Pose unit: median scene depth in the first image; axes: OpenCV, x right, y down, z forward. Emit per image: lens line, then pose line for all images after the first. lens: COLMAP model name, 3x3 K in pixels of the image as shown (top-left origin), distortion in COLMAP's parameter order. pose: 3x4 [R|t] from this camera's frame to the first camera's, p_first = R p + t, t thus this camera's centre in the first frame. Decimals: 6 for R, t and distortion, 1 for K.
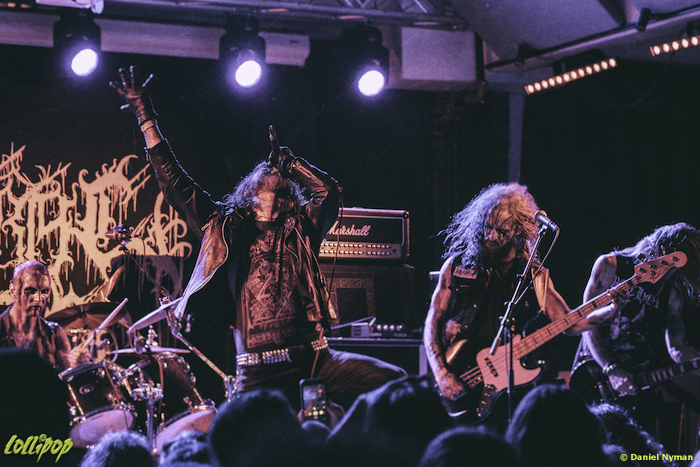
lens RADIAL K [[1818.3, 0, 350.6], [0, 1818.3, 239.5], [0, 0, 1]] dist [0.100650, 0.000000]
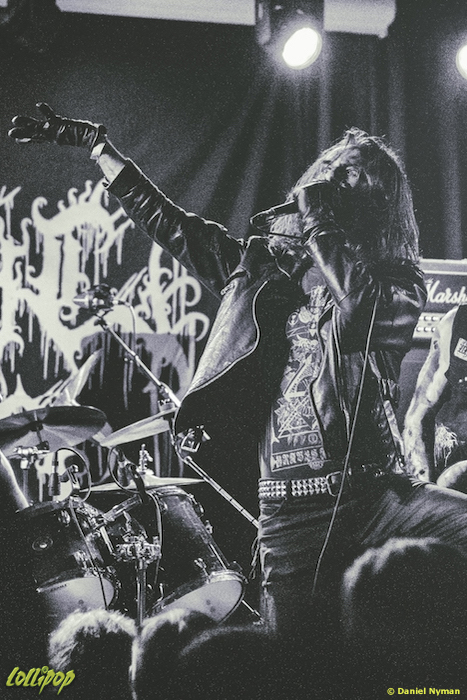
lens RADIAL K [[1818.3, 0, 234.3], [0, 1818.3, 347.4], [0, 0, 1]] dist [0.100650, 0.000000]
pose [[0.998089, 0.005674, -0.061534, -0.039246], [-0.005999, 0.999969, -0.005094, 0.016685], [0.061503, 0.005454, 0.998092, 0.369189]]
